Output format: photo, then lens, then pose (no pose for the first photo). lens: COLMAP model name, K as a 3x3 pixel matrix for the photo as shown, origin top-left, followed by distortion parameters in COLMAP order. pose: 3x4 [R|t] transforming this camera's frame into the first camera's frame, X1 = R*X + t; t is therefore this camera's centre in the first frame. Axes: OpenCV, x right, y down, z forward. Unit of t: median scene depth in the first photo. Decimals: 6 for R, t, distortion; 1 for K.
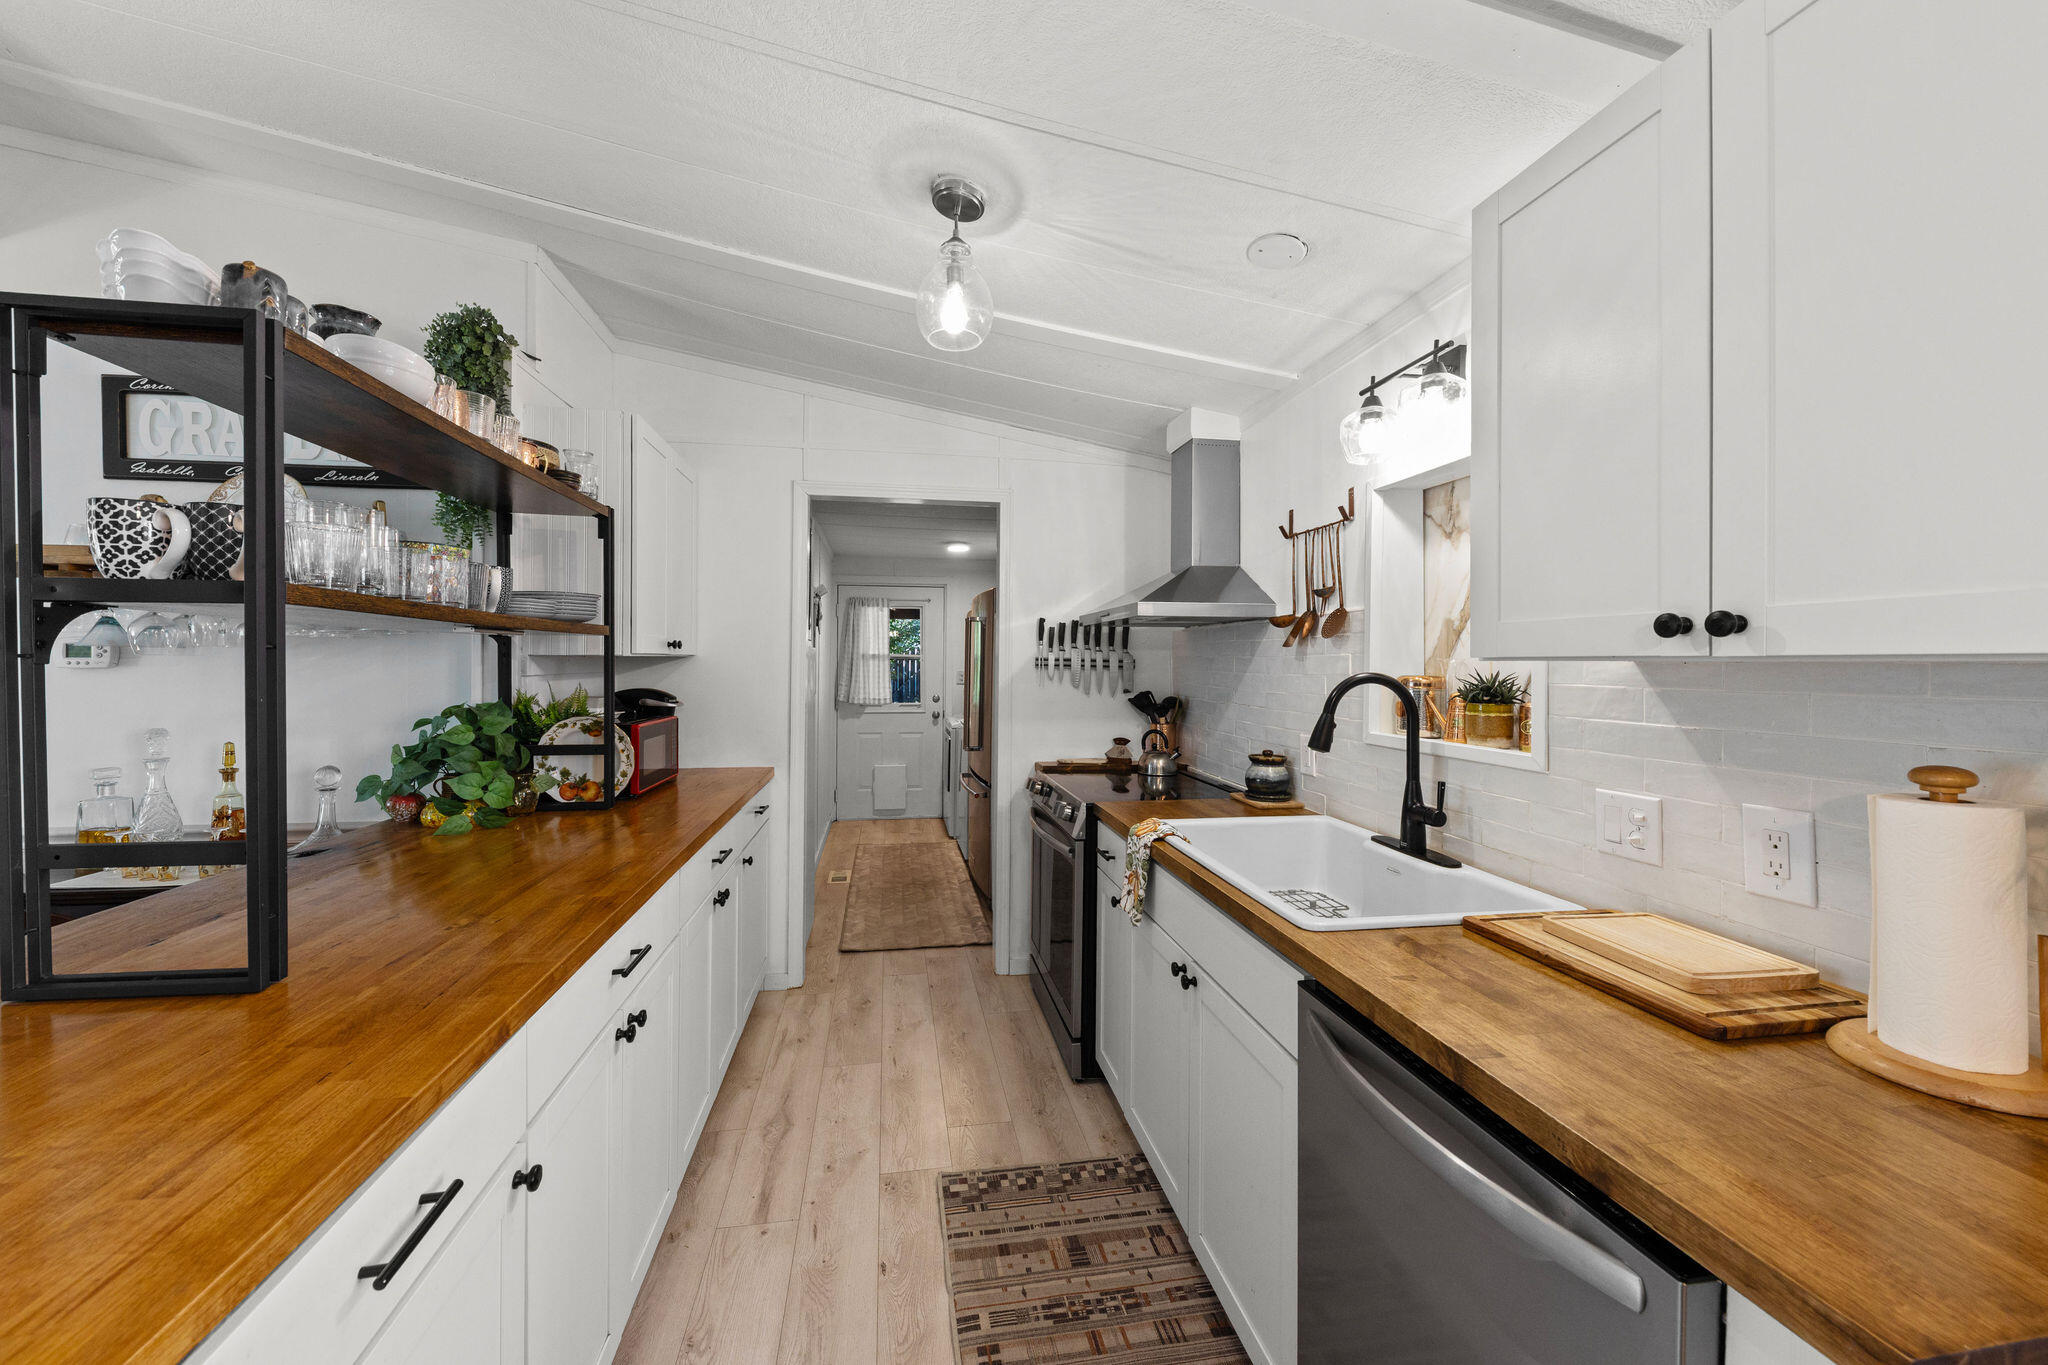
lens RADIAL K [[755.2, 0, 998.8], [0, 755.2, 665.5], [0, 0, 1]] dist [0.013946, -0.006765]
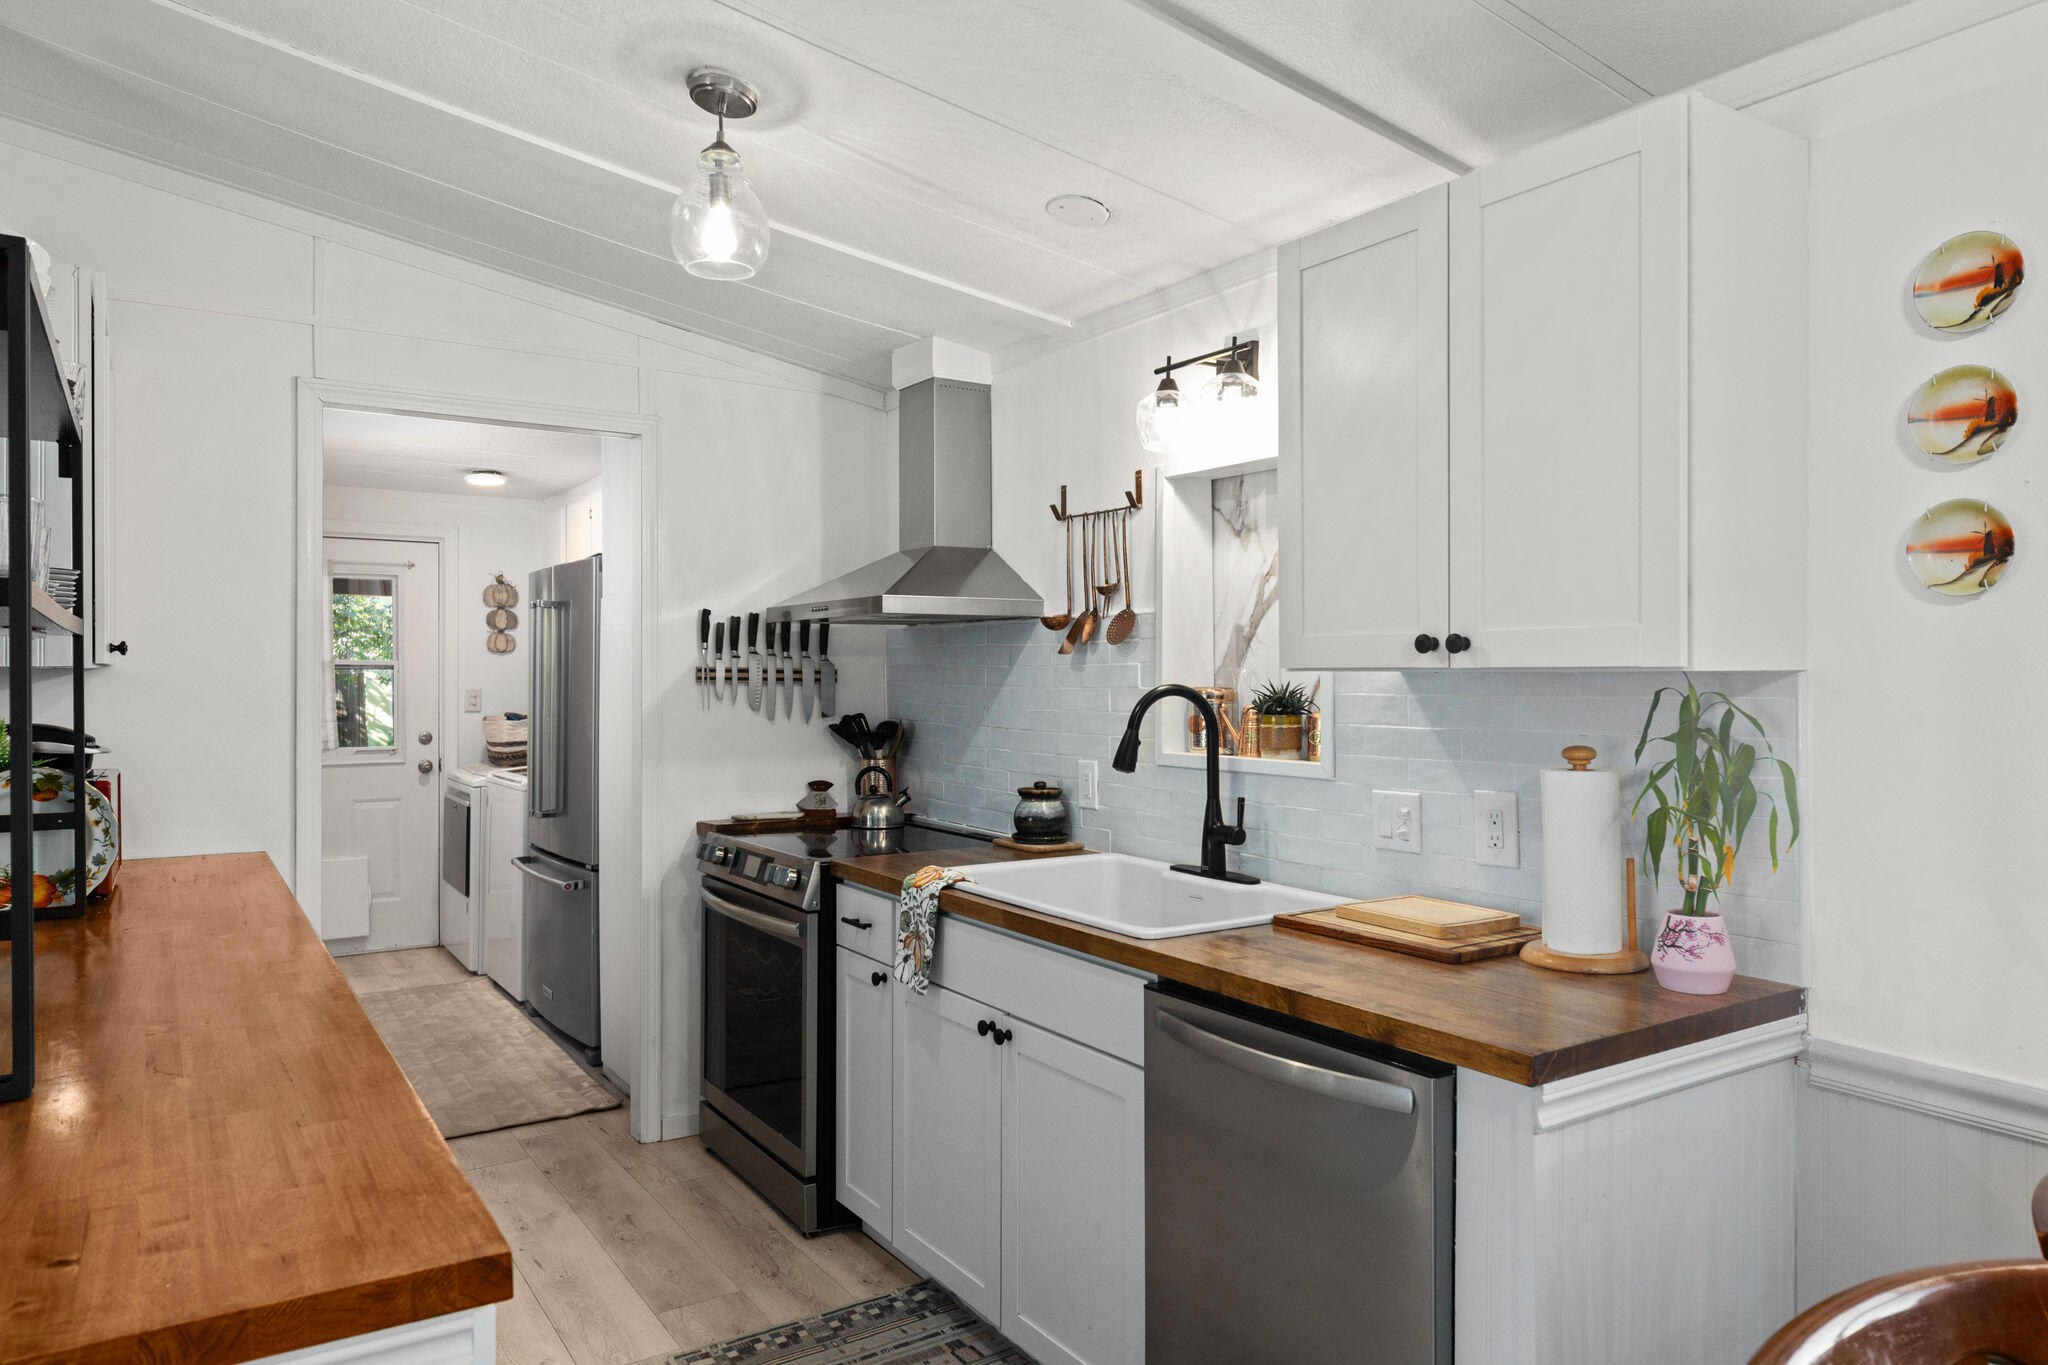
lens RADIAL K [[1345.6, 0, 1017.9], [0, 1345.6, 677.7], [0, 0, 1]] dist [0.008699, -0.000127]
pose [[0.910805, -0.006395, 0.412787, -0.299362], [0.006415, 0.999979, 0.001336, -0.001305], [-0.412787, 0.001431, 0.910826, -0.345596]]
